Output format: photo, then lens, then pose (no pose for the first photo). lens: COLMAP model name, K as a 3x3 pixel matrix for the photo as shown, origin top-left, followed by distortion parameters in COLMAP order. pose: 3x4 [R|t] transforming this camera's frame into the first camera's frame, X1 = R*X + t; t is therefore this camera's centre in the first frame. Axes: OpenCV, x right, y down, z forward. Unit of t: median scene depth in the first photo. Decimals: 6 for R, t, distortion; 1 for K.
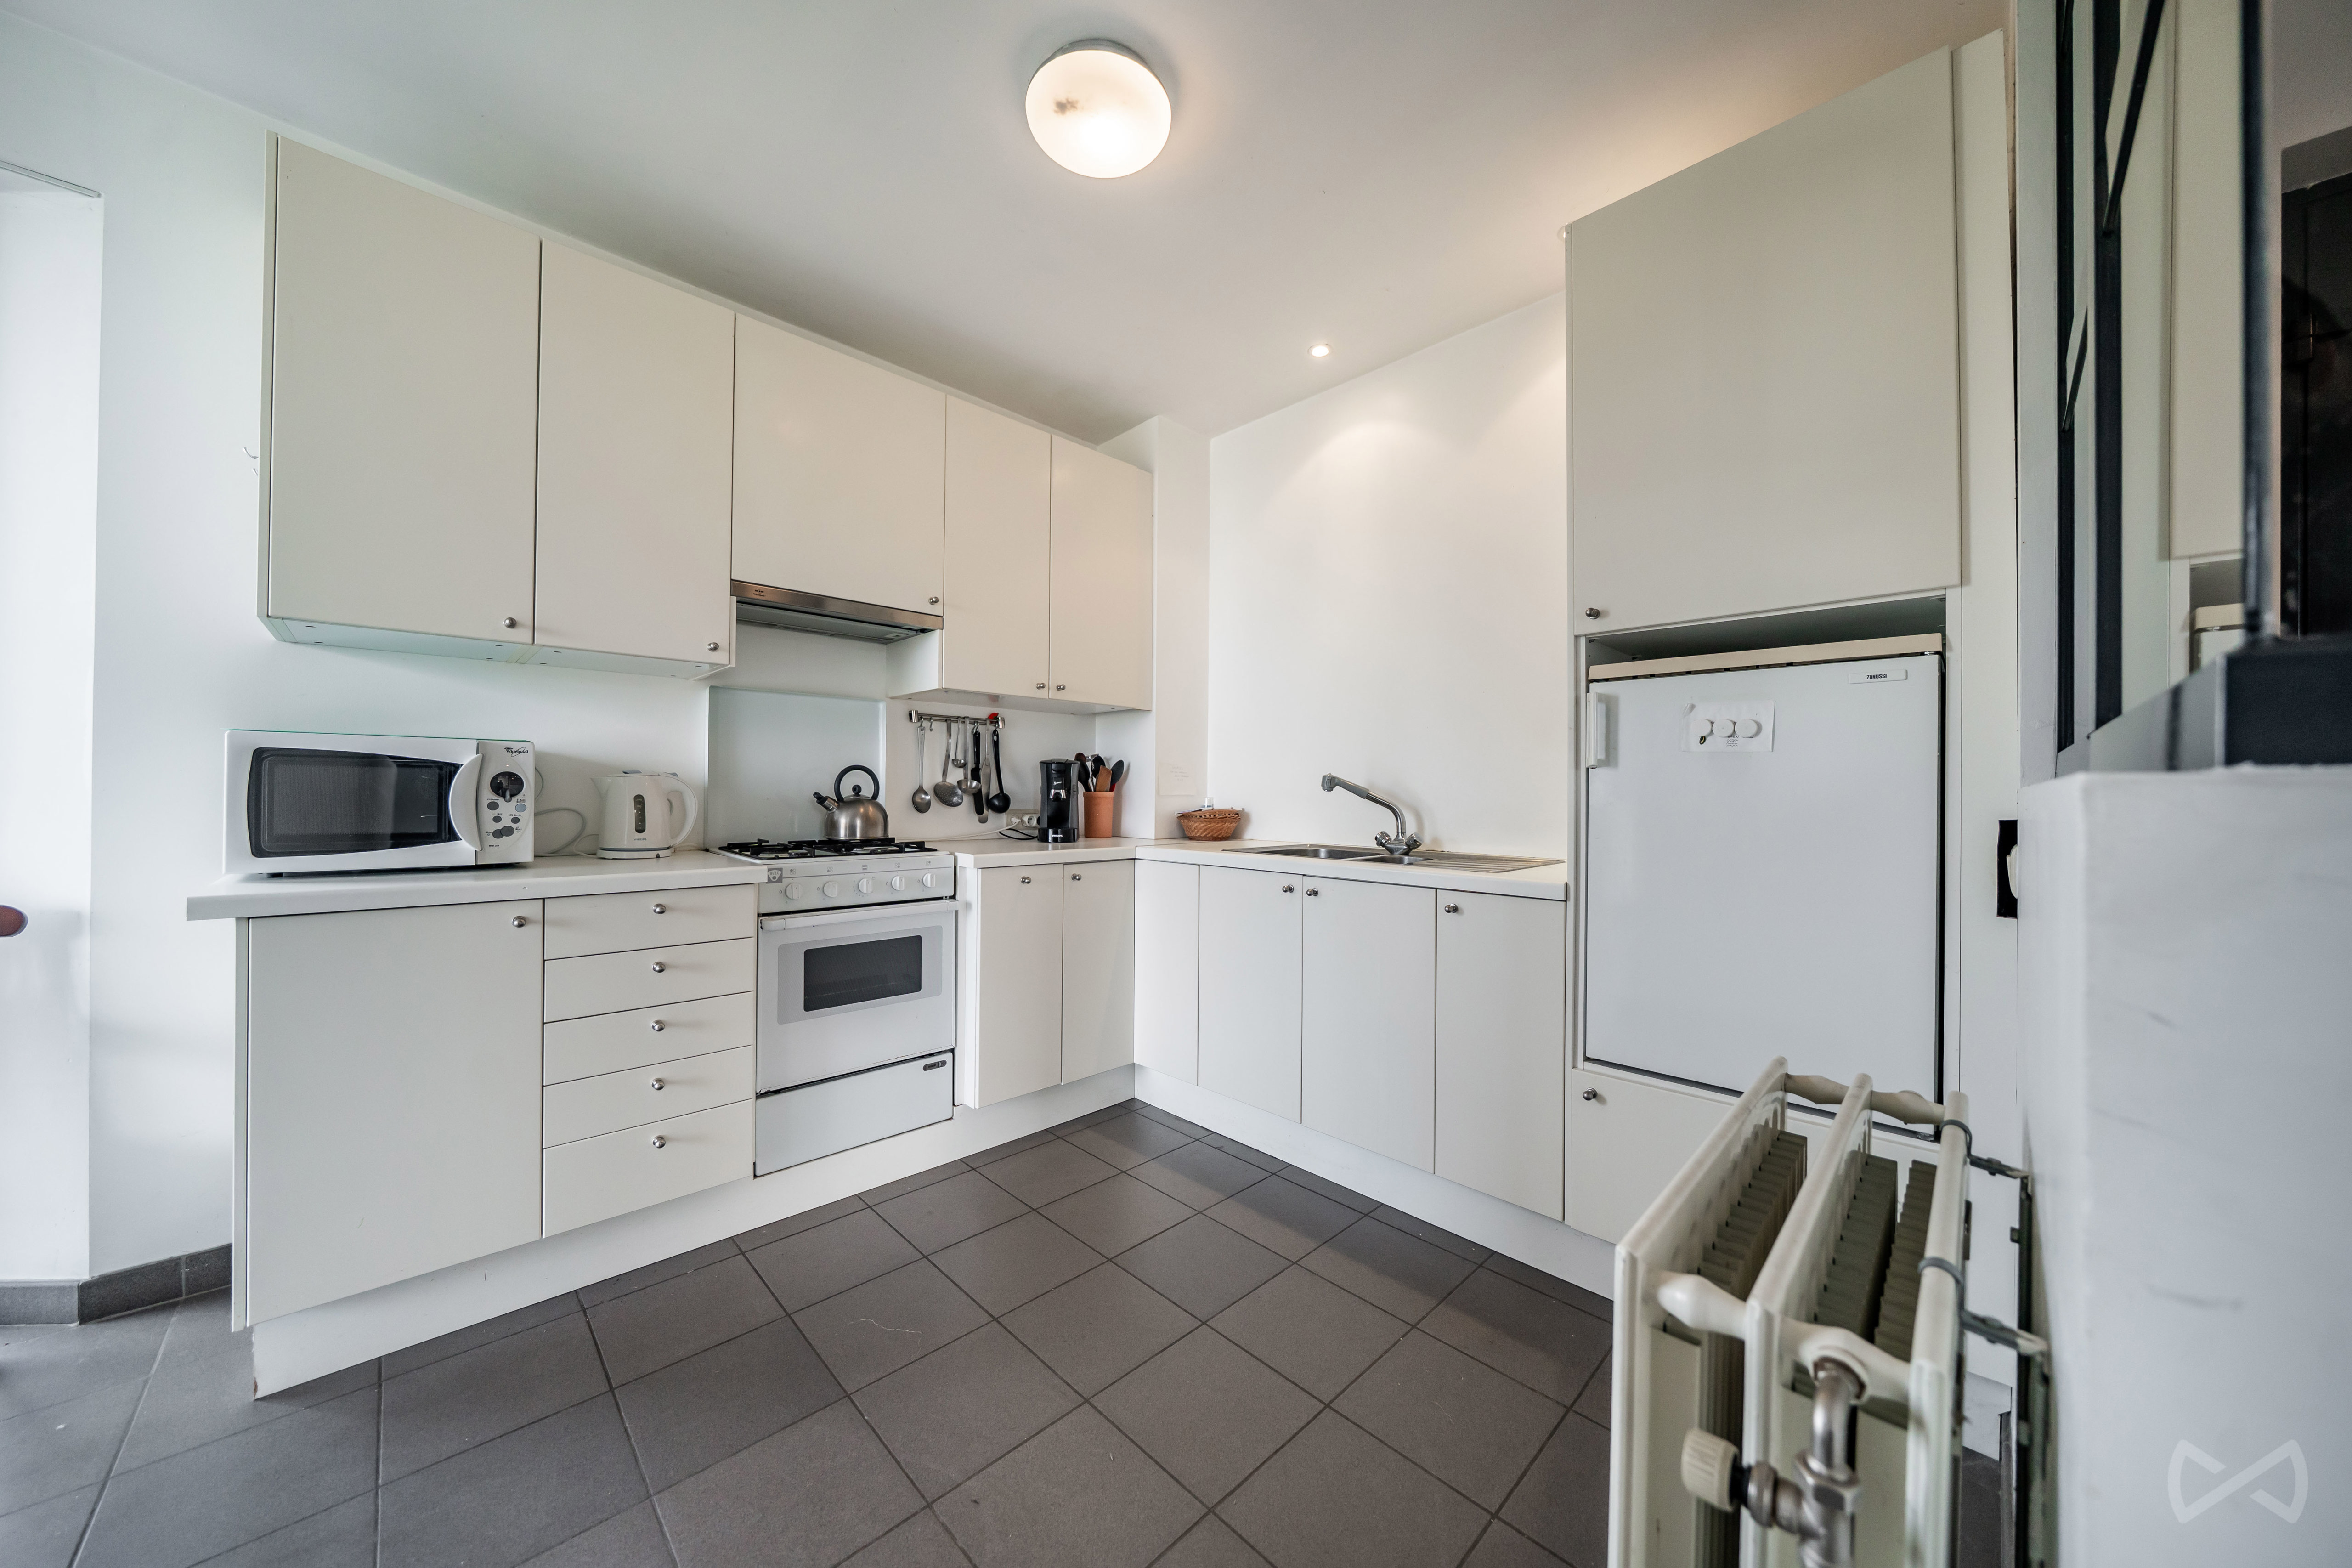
lens RADIAL K [[798.1, 0, 1176.0], [0, 798.1, 784.0], [0, 0, 1]] dist [-0.008397, -0.000082]
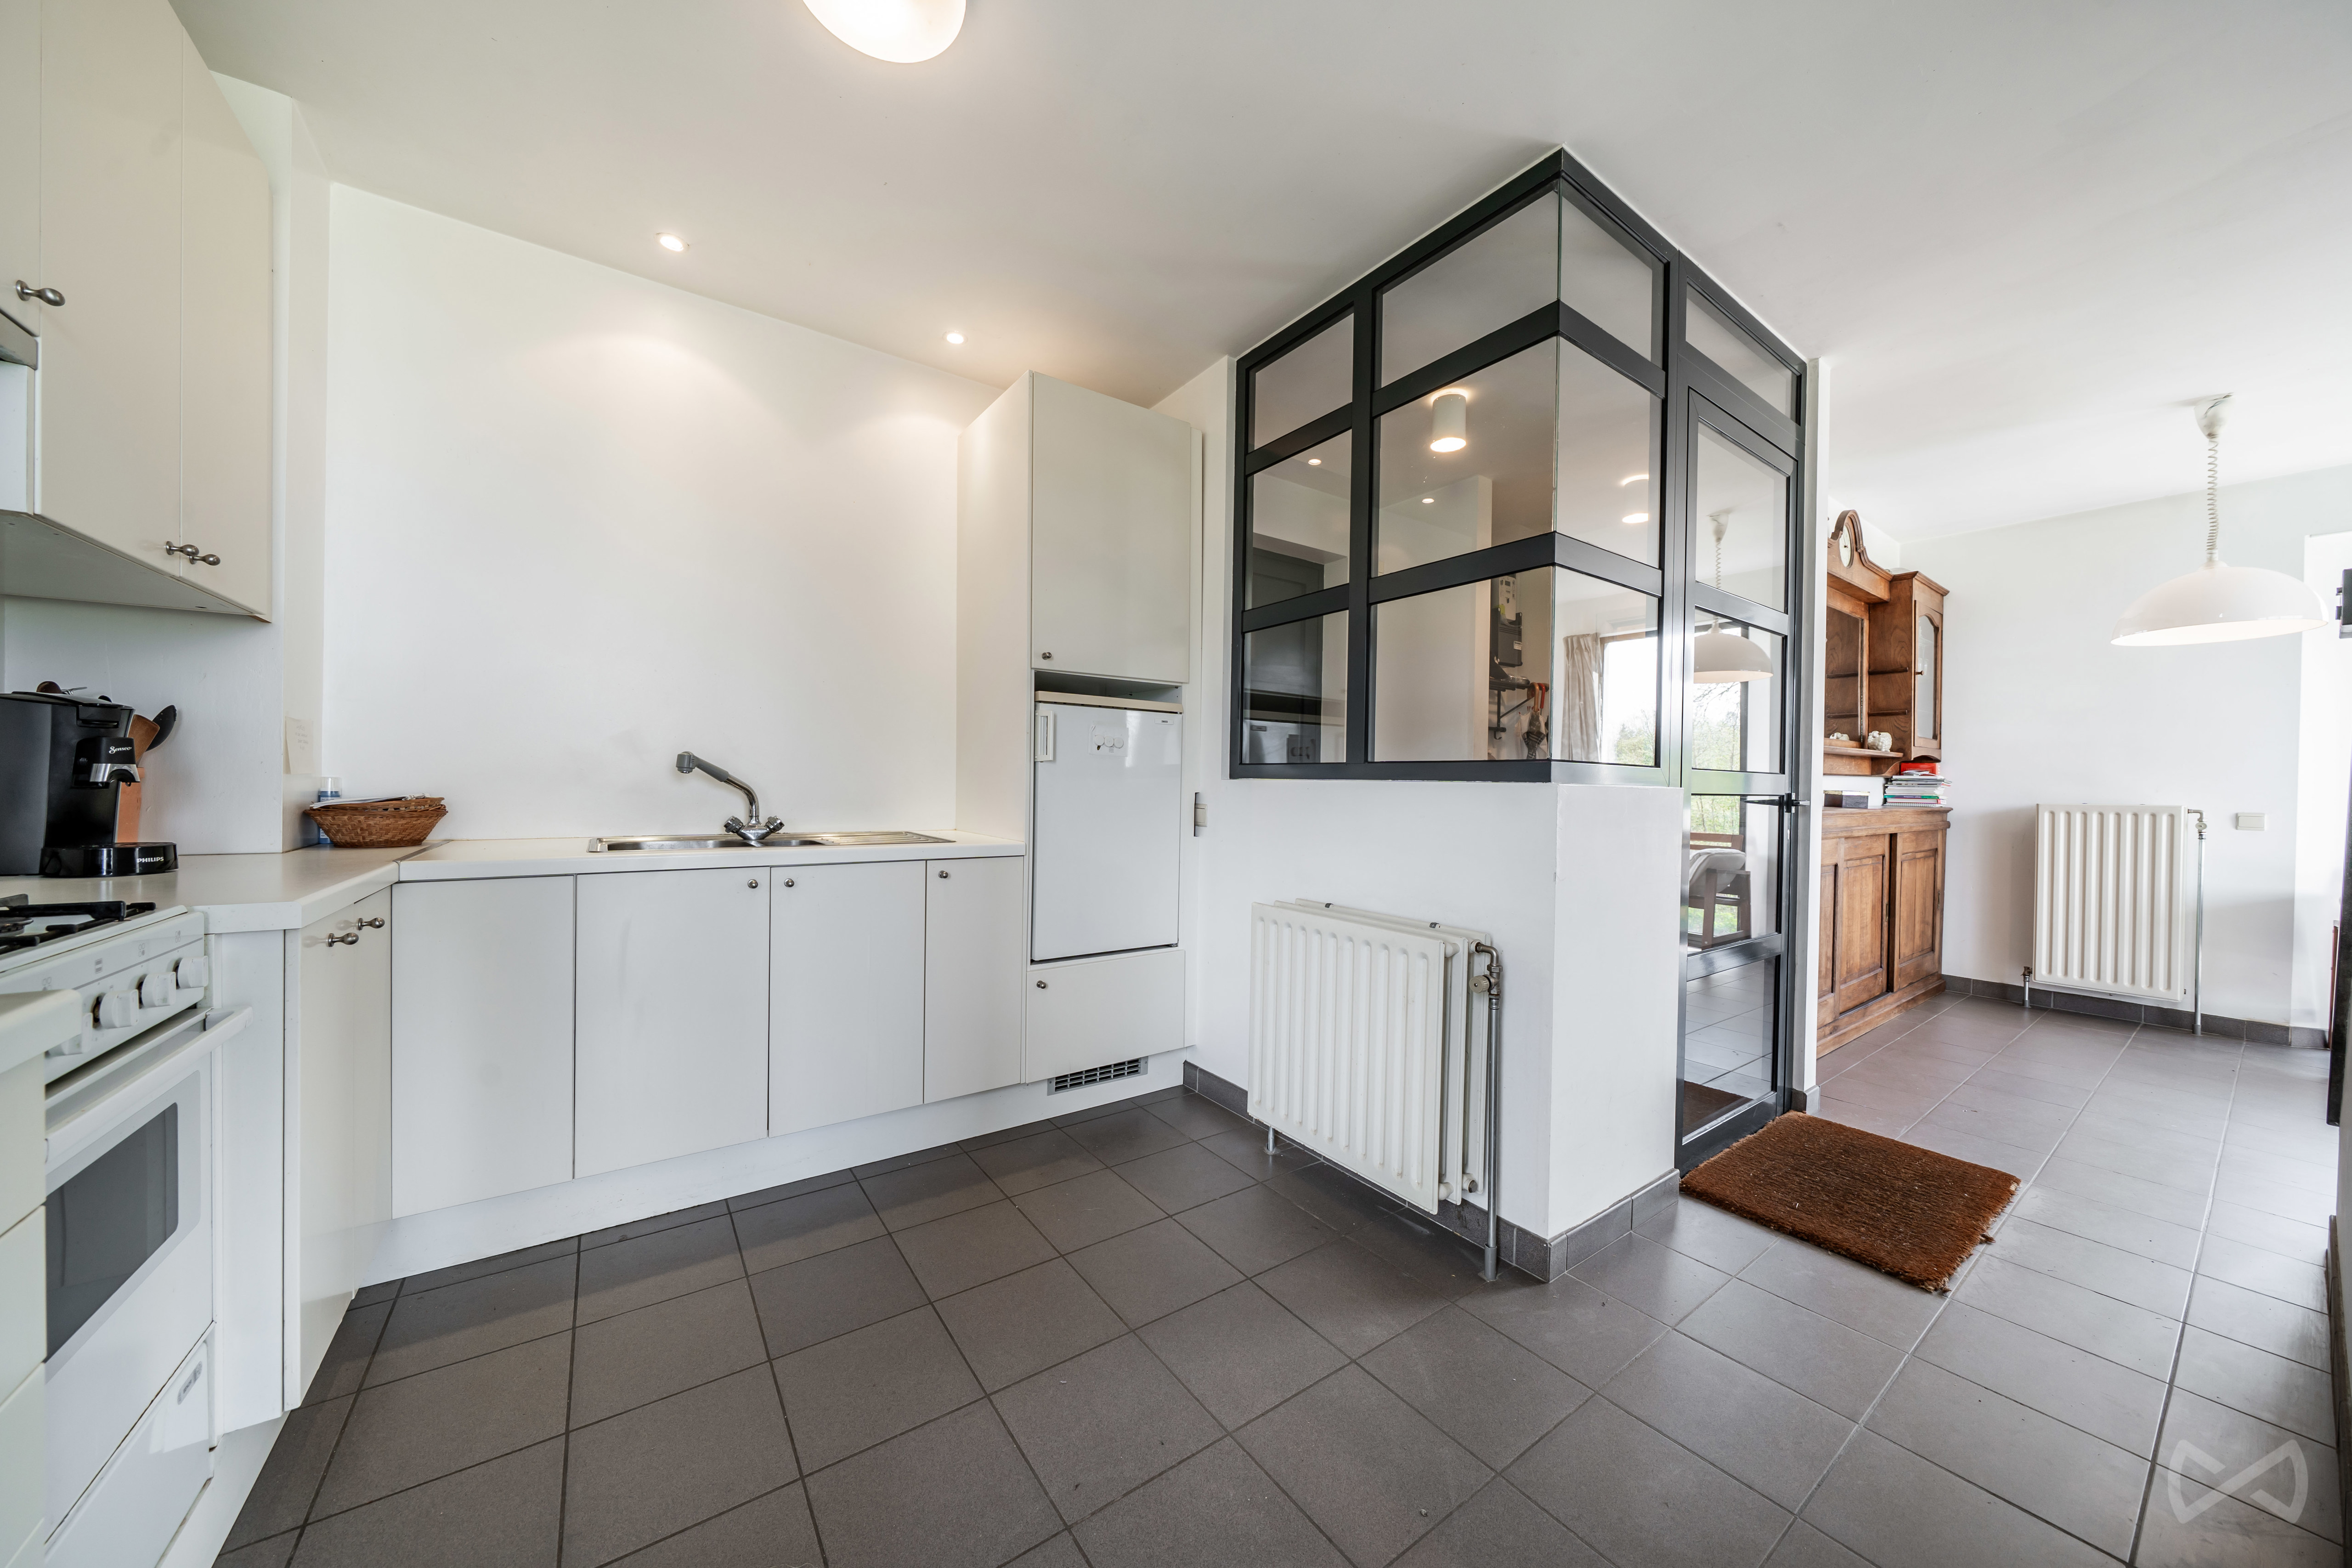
lens RADIAL K [[791.8, 0, 1176.0], [0, 791.8, 784.0], [0, 0, 1]] dist [0.000022, -0.000055]
pose [[0.164071, -0.008314, 0.986414, -0.733862], [-0.023667, 0.999643, 0.012362, -0.002823], [-0.986165, -0.025373, 0.163815, 0.440077]]
